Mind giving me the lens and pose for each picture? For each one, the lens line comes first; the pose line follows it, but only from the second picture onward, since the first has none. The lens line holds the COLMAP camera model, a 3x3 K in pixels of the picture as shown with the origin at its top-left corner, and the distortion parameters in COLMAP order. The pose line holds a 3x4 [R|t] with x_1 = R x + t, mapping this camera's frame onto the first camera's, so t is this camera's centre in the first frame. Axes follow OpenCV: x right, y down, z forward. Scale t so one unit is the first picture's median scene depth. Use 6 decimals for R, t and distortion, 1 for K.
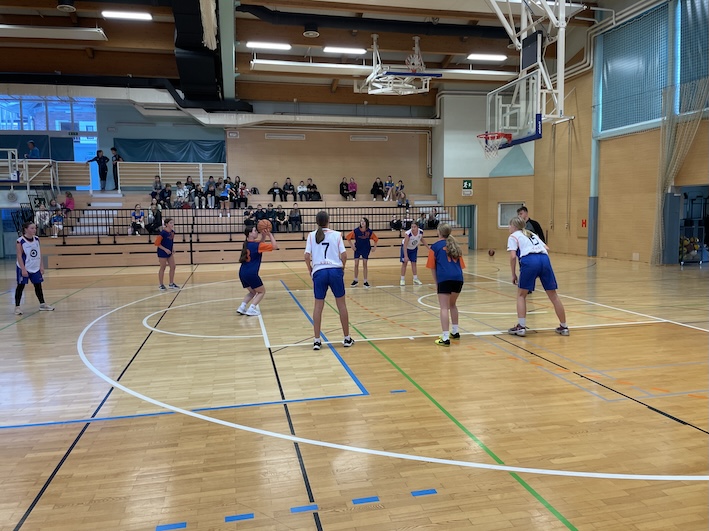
lens RADIAL K [[536.2, 0, 355.7], [0, 536.2, 259.1], [0, 0, 1]] dist [0.087437, -0.122147]
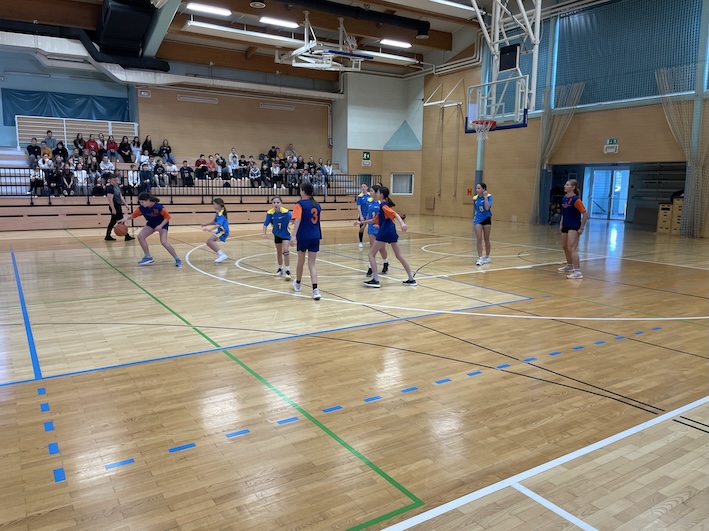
lens RADIAL K [[536.2, 0, 349.9], [0, 536.2, 267.1], [0, 0, 1]] dist [0.087437, -0.122147]
pose [[0.940247, -0.031328, 0.339049, -0.252392], [0.006302, 0.997189, 0.074665, 0.010660], [-0.340435, -0.068067, 0.937801, -0.067977]]
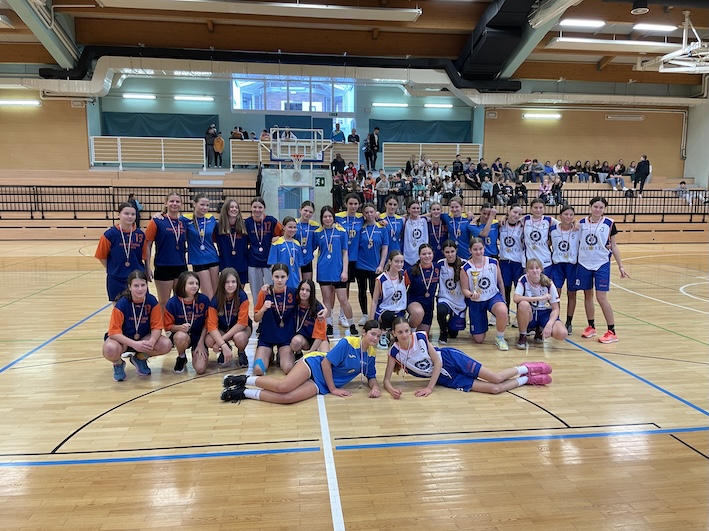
lens RADIAL K [[536.2, 0, 357.0], [0, 536.2, 263.5], [0, 0, 1]] dist [0.087437, -0.122147]
pose [[0.995000, 0.030697, -0.095038, -0.423337], [-0.026535, 0.998646, 0.044754, 0.005832], [0.096283, -0.042008, 0.994467, -0.031152]]
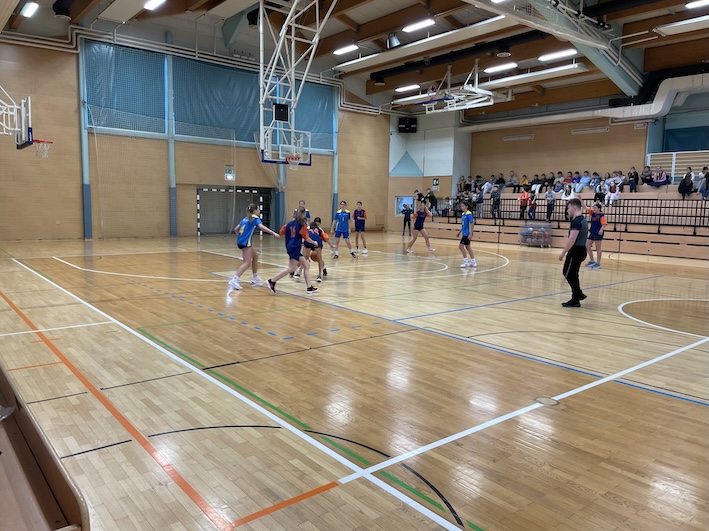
lens RADIAL K [[536.2, 0, 353.4], [0, 536.2, 261.6], [0, 0, 1]] dist [0.087437, -0.122147]
pose [[0.444156, 0.117688, -0.888186, -0.273272], [-0.096935, 0.991828, 0.082946, 0.011136], [0.890690, 0.049256, 0.451935, -0.083995]]
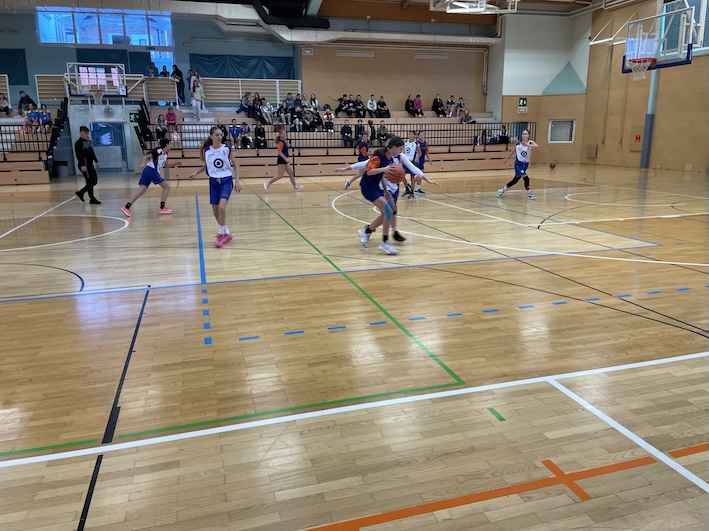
lens RADIAL K [[536.2, 0, 359.4], [0, 536.2, 262.0], [0, 0, 1]] dist [0.087437, -0.122147]
pose [[0.997517, -0.013060, 0.069209, -0.233847], [0.002618, 0.988855, 0.148861, 0.017722], [-0.070382, -0.148310, 0.986433, -0.110754]]
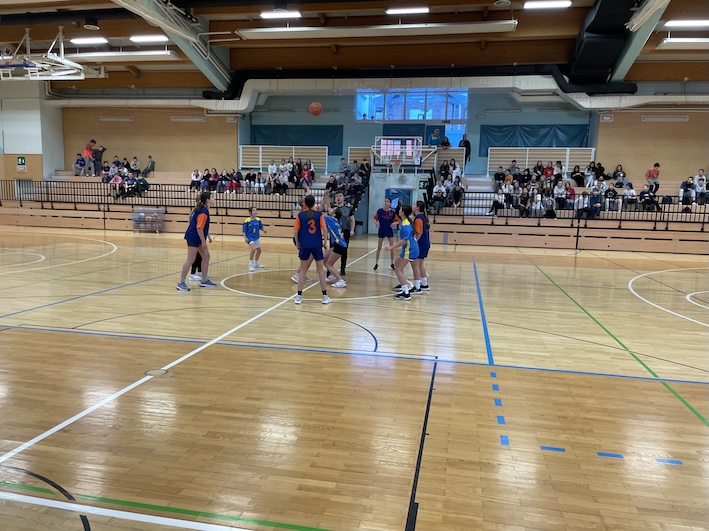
lens RADIAL K [[536.2, 0, 358.4], [0, 536.2, 271.2], [0, 0, 1]] dist [0.087437, -0.122147]
pose [[0.914697, 0.091744, -0.393588, -0.256881], [-0.071503, 0.995266, 0.065821, 0.012393], [0.397764, -0.032064, 0.916927, -0.092712]]
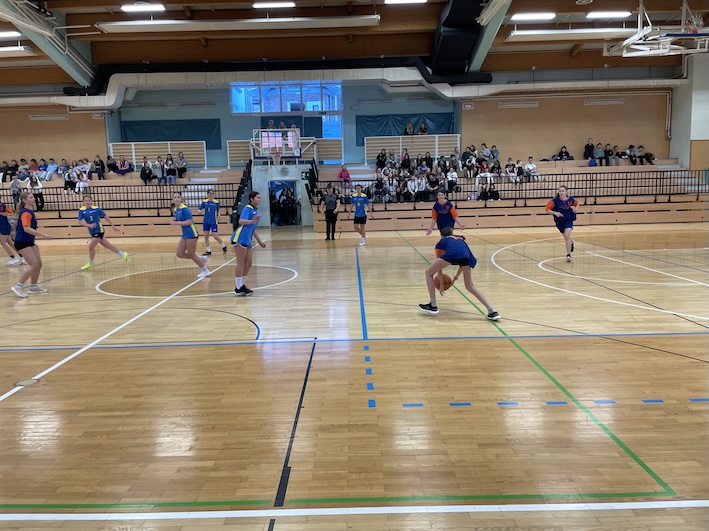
lens RADIAL K [[536.2, 0, 347.0], [0, 536.2, 261.1], [0, 0, 1]] dist [0.087437, -0.122147]
pose [[0.973730, 0.018170, -0.226980, -0.241975], [-0.005329, 0.998356, 0.057061, 0.012927], [0.227643, -0.054353, 0.972226, -0.103640]]
